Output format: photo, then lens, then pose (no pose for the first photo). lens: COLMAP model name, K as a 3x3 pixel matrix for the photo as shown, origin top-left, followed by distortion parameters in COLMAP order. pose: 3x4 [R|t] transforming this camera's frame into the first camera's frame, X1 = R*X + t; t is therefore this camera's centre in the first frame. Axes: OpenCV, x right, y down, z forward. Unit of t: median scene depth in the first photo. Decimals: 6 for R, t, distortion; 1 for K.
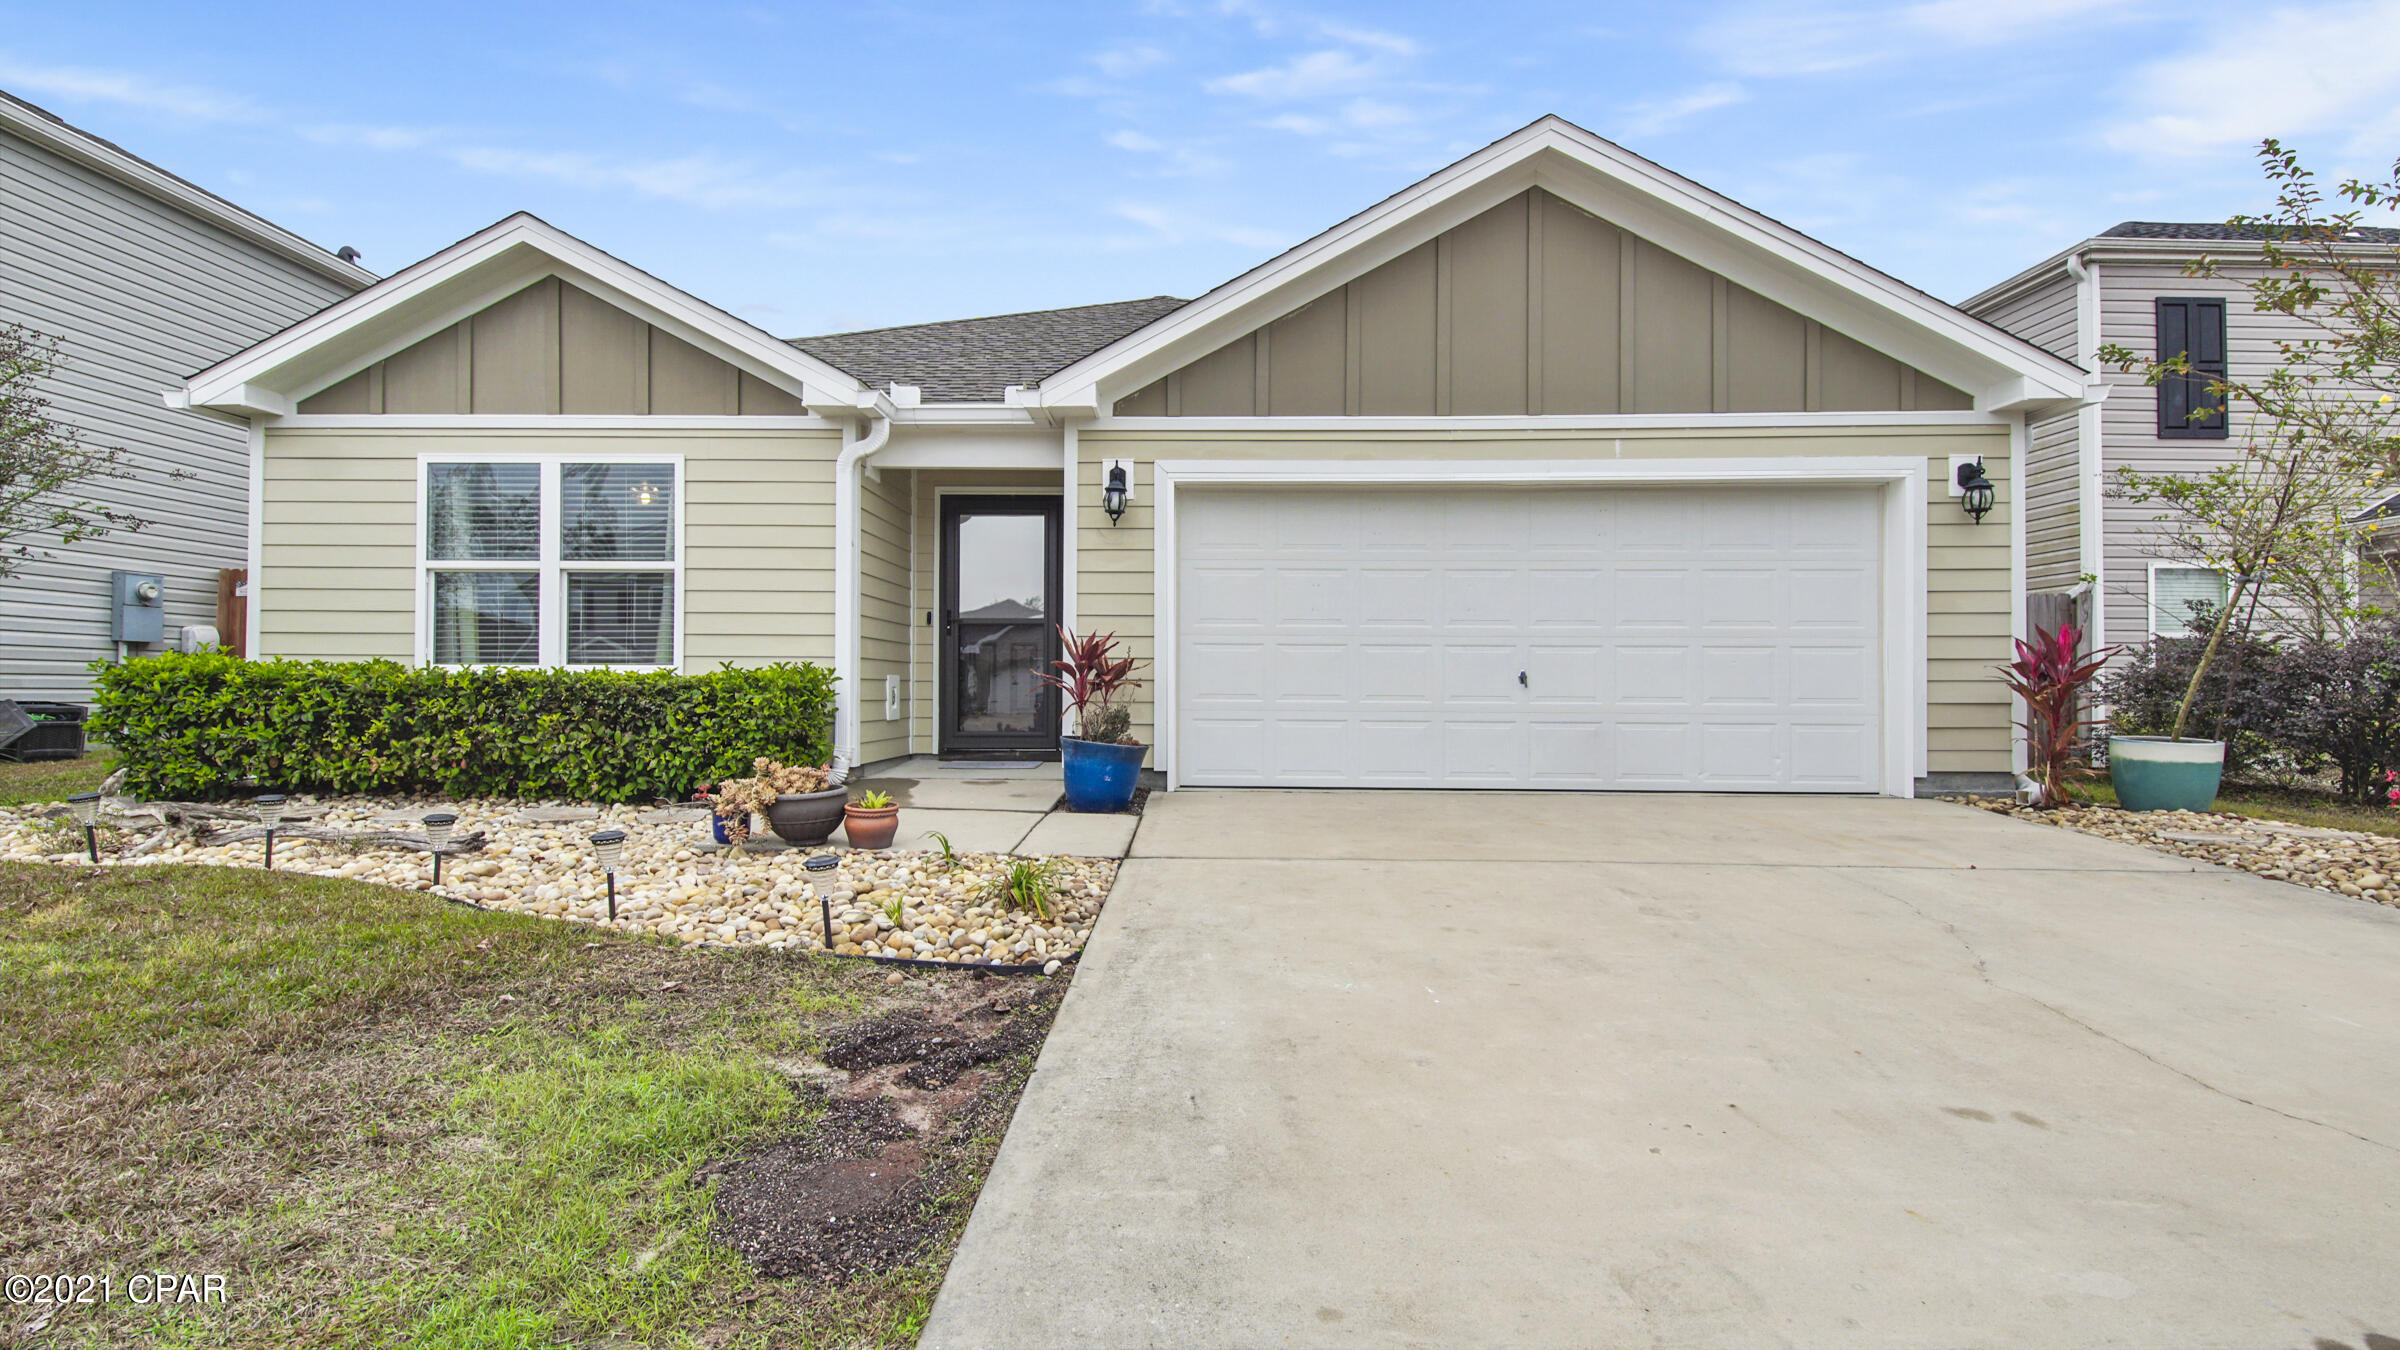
lens RADIAL K [[1057.9, 0, 1189.2], [0, 1057.9, 673.4], [0, 0, 1]] dist [0.025943, -0.009384]
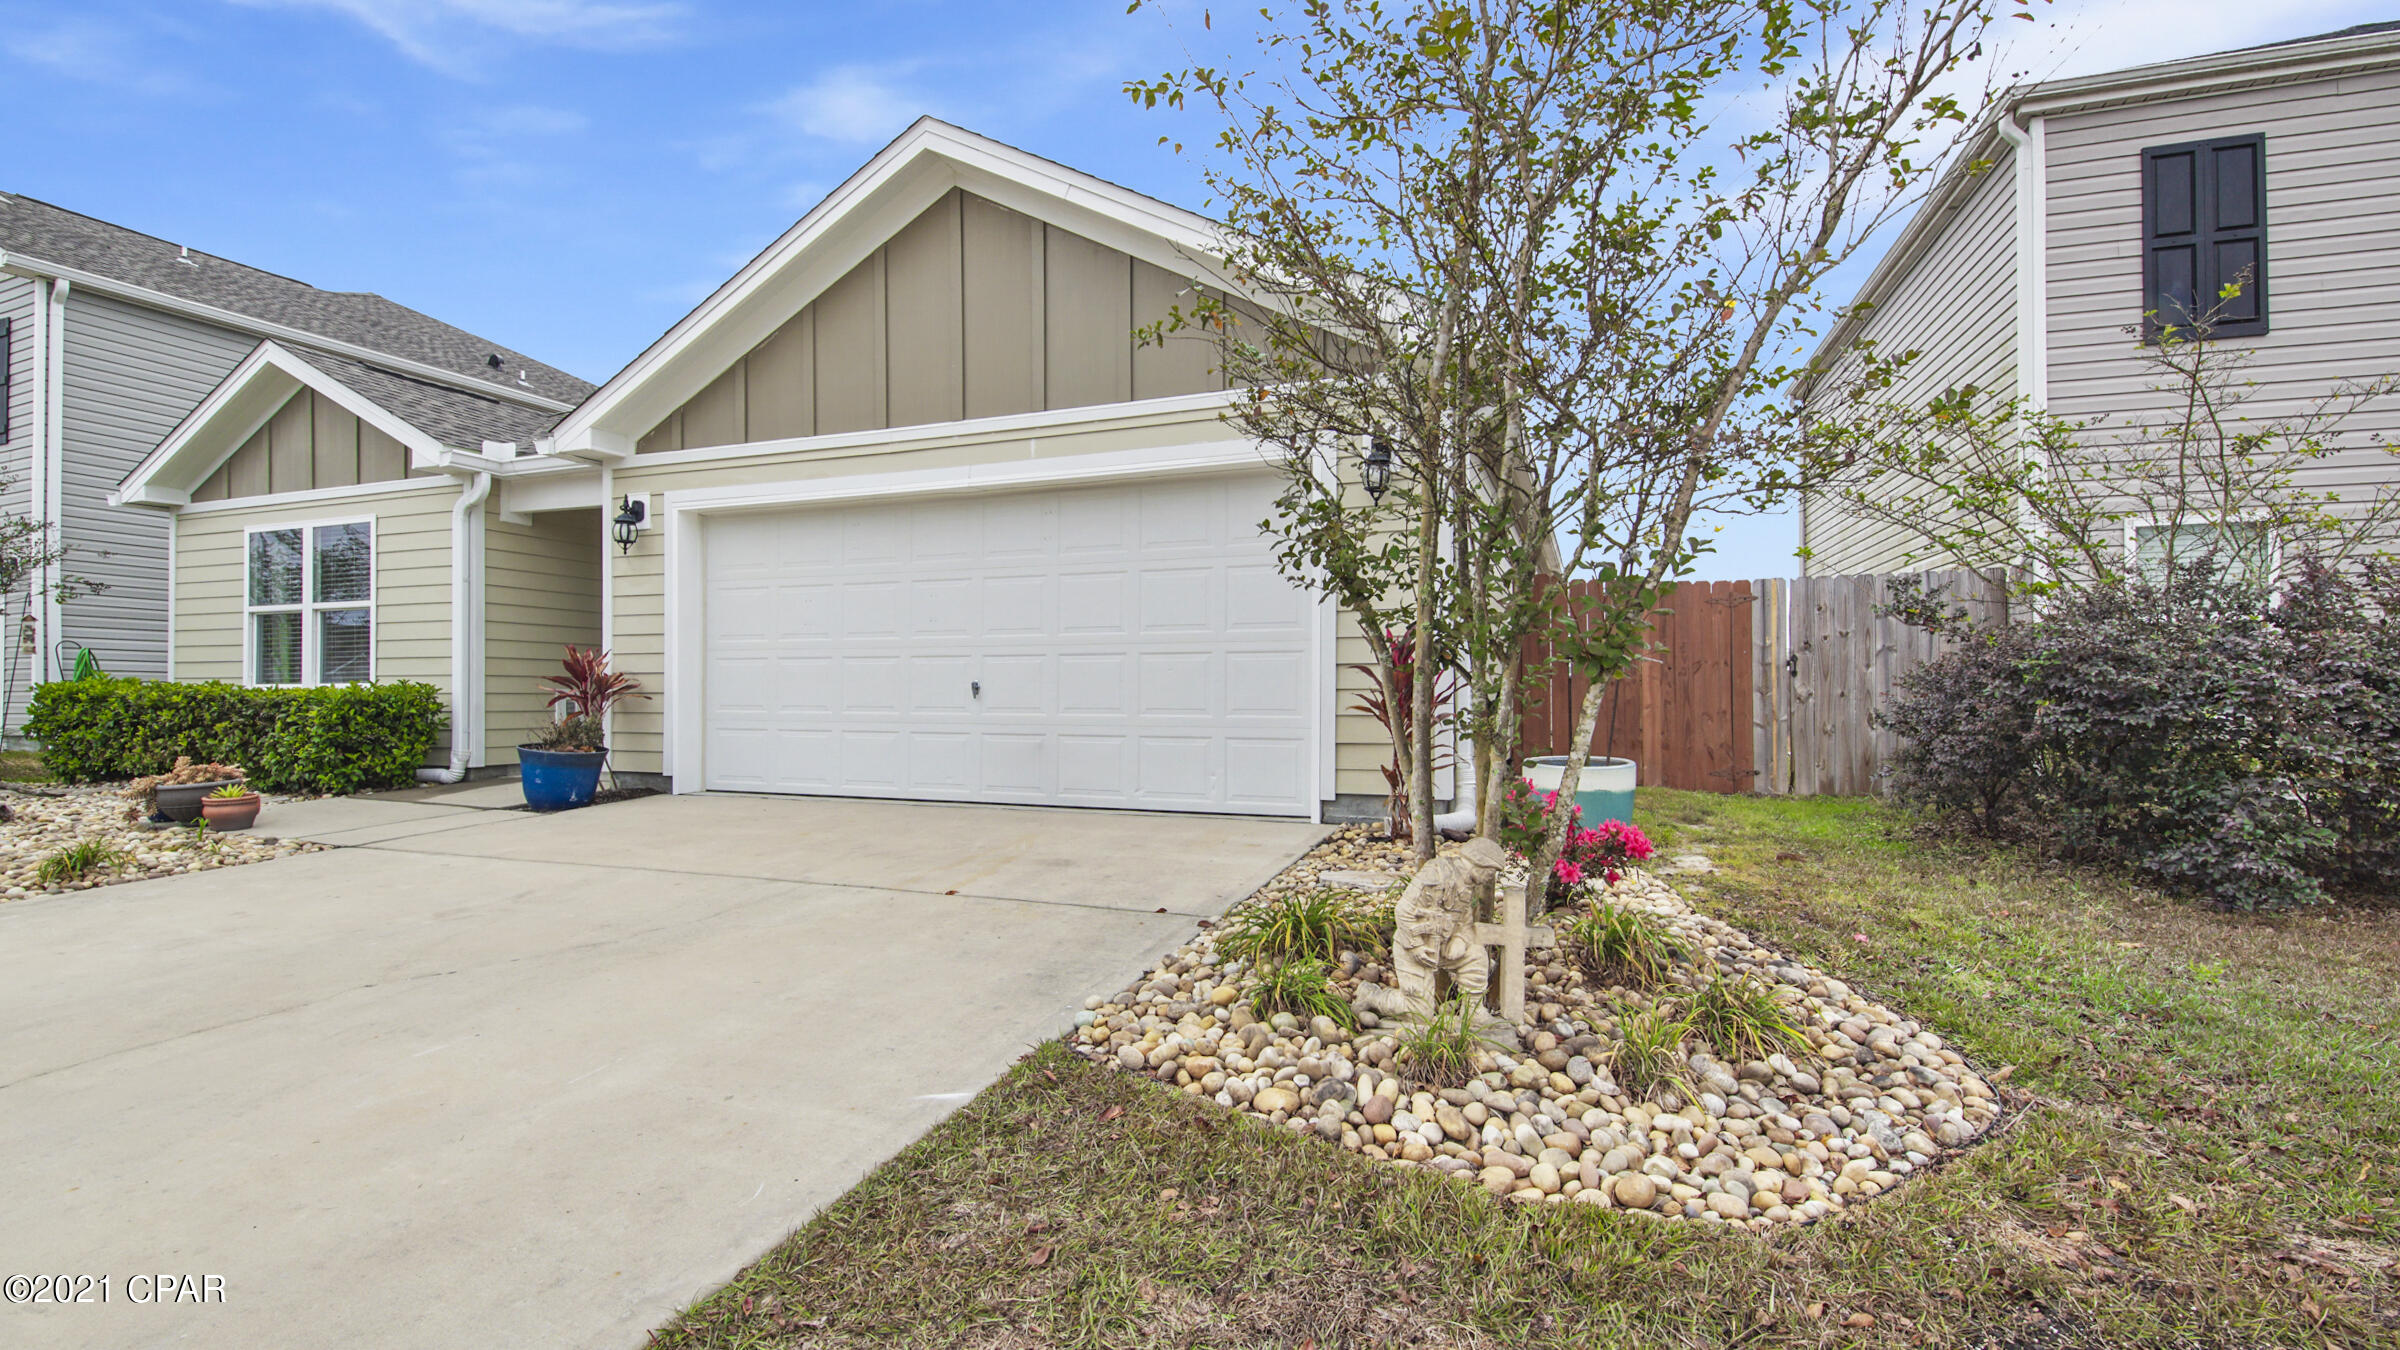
lens RADIAL K [[1057.9, 0, 1188.4], [0, 1057.9, 687.0], [0, 0, 1]] dist [0.025943, -0.009384]
pose [[0.937360, -0.007413, -0.348282, 0.852290], [0.010292, 0.999926, 0.006419, -0.001352], [0.348209, -0.009601, 0.937368, 0.152467]]
